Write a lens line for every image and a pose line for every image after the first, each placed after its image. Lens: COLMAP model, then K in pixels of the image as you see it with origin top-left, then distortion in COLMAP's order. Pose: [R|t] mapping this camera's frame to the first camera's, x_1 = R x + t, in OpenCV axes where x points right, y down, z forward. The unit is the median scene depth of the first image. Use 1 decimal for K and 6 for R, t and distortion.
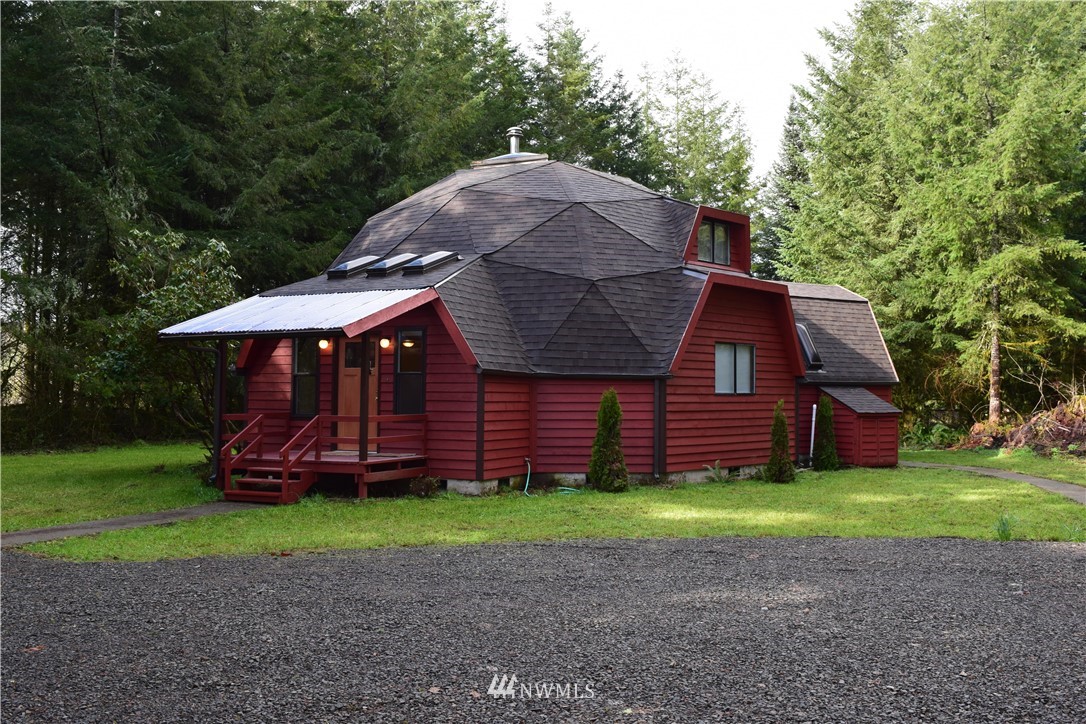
lens RADIAL K [[1020.5, 0, 543.0], [0, 1020.5, 362.0], [0, 0, 1]] dist [-0.079812, -0.003487]
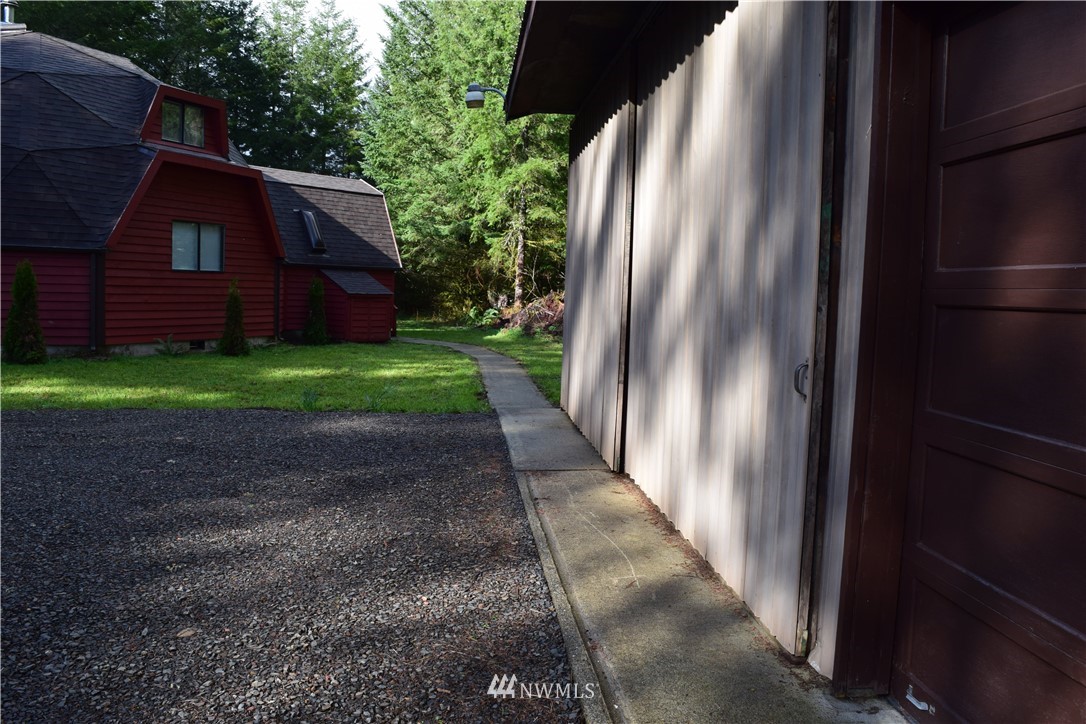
lens RADIAL K [[852.2, 0, 543.0], [0, 852.2, 362.0], [0, 0, 1]] dist [-0.099750, 0.025099]
pose [[0.939182, -0.001909, 0.343414, 0.216974], [-0.040421, 0.992419, 0.116061, 0.009368], [-0.341032, -0.122883, 0.931985, 0.061478]]
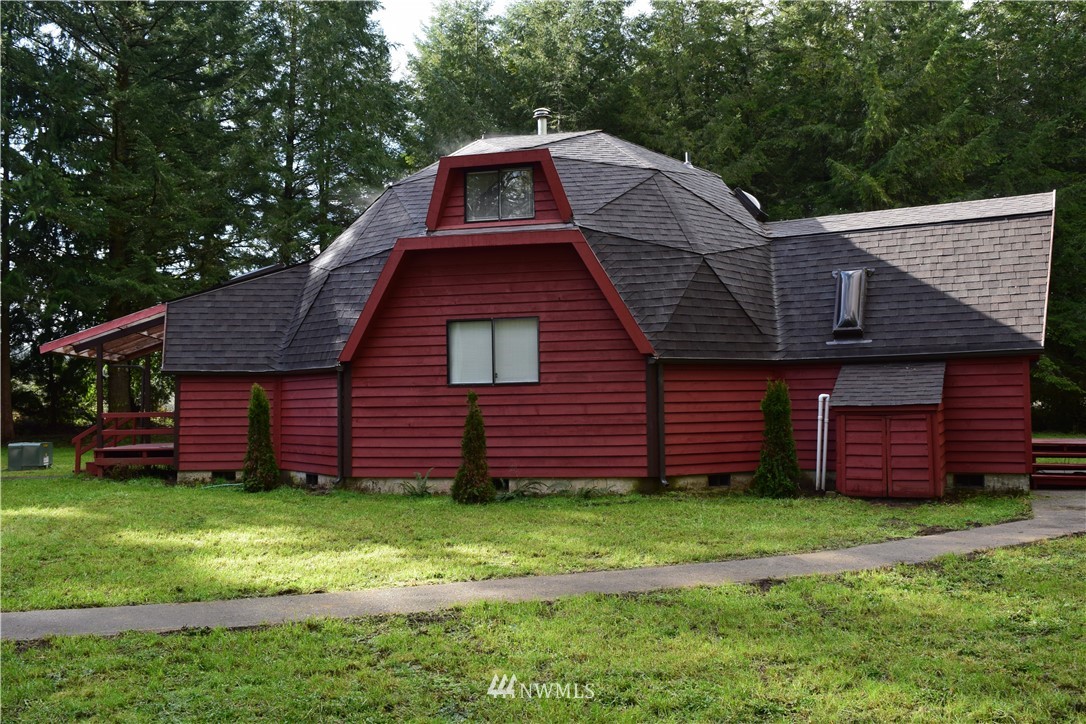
lens RADIAL K [[854.7, 0, 563.1], [0, 854.7, 360.7], [0, 0, 1]] dist [-0.077264, 0.000489]
pose [[0.540661, -0.056403, -0.839348, 0.735104], [0.046876, 0.998220, -0.036884, 0.038526], [0.839934, -0.019403, 0.542342, 0.665592]]
